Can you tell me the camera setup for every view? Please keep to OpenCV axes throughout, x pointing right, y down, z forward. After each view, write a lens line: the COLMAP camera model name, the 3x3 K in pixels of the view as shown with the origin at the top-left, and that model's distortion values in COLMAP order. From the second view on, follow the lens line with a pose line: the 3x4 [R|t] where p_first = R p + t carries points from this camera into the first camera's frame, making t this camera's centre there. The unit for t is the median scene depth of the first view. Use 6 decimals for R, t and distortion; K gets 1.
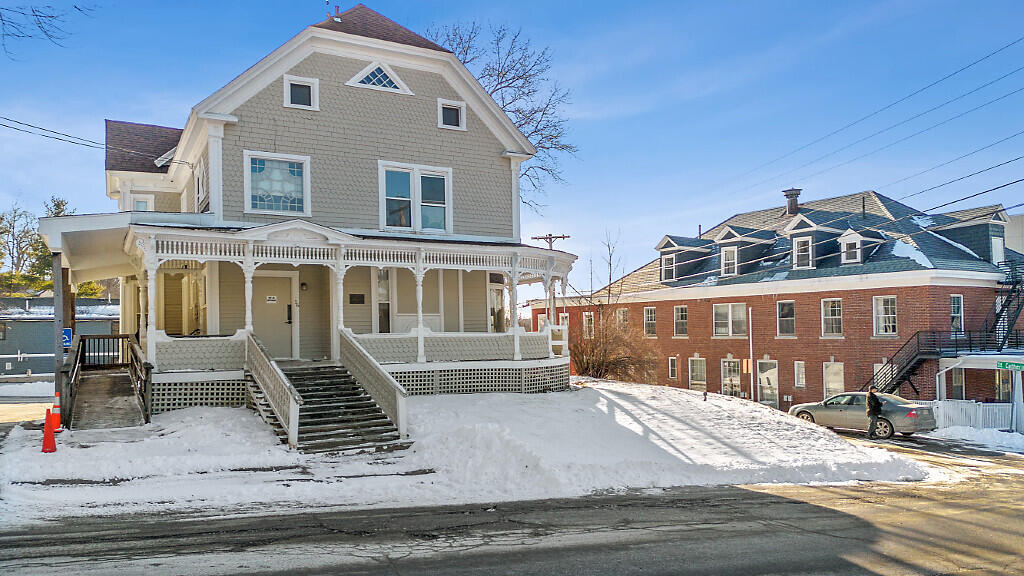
lens RADIAL K [[746.6, 0, 511.9], [0, 746.6, 311.8], [0, 0, 1]] dist [0.093691, -0.107146]
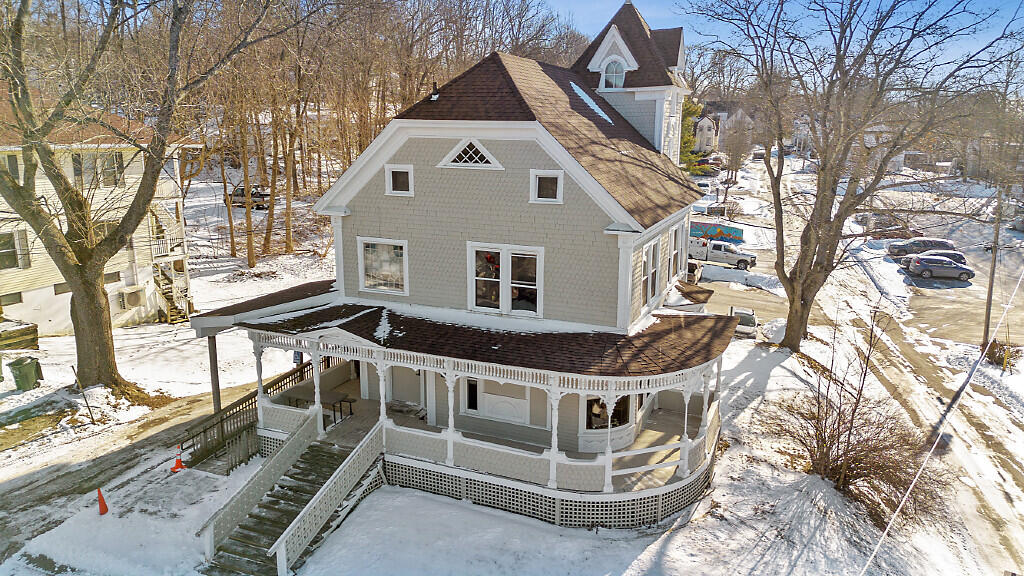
lens RADIAL K [[721.8, 0, 512.0], [0, 721.8, 288.0], [0, 0, 1]] dist [0.089270, -0.087696]
pose [[0.624534, 0.189839, -0.757574, 0.602925], [0.005594, 0.968896, 0.247405, -0.389273], [0.780978, -0.158751, 0.604047, 0.486897]]
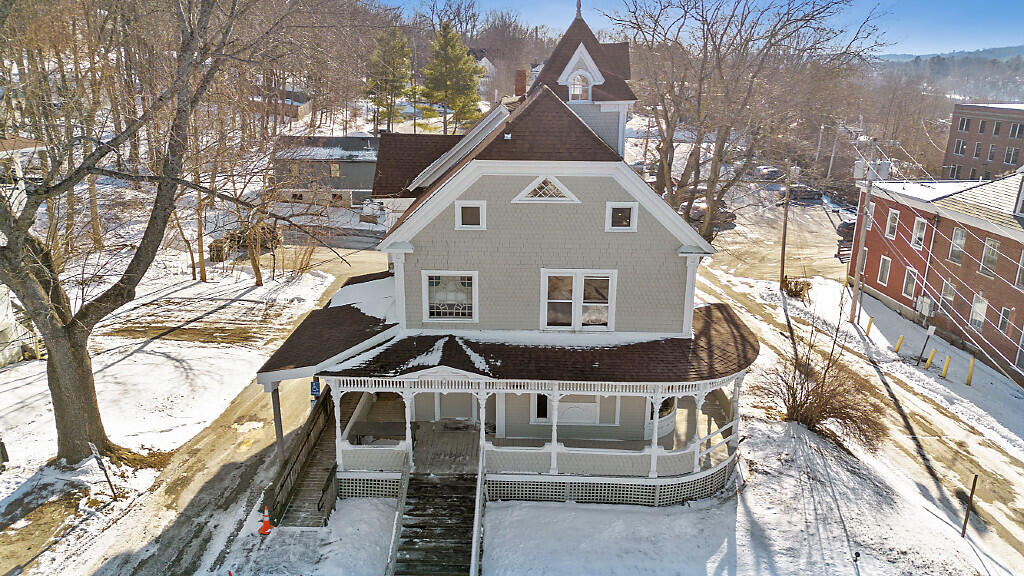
lens RADIAL K [[721.8, 0, 512.0], [0, 721.8, 288.0], [0, 0, 1]] dist [0.089270, -0.087696]
pose [[0.868866, 0.167111, -0.465988, 0.272472], [-0.007620, 0.945705, 0.324937, -0.524106], [0.494988, -0.278776, 0.822965, 0.144205]]
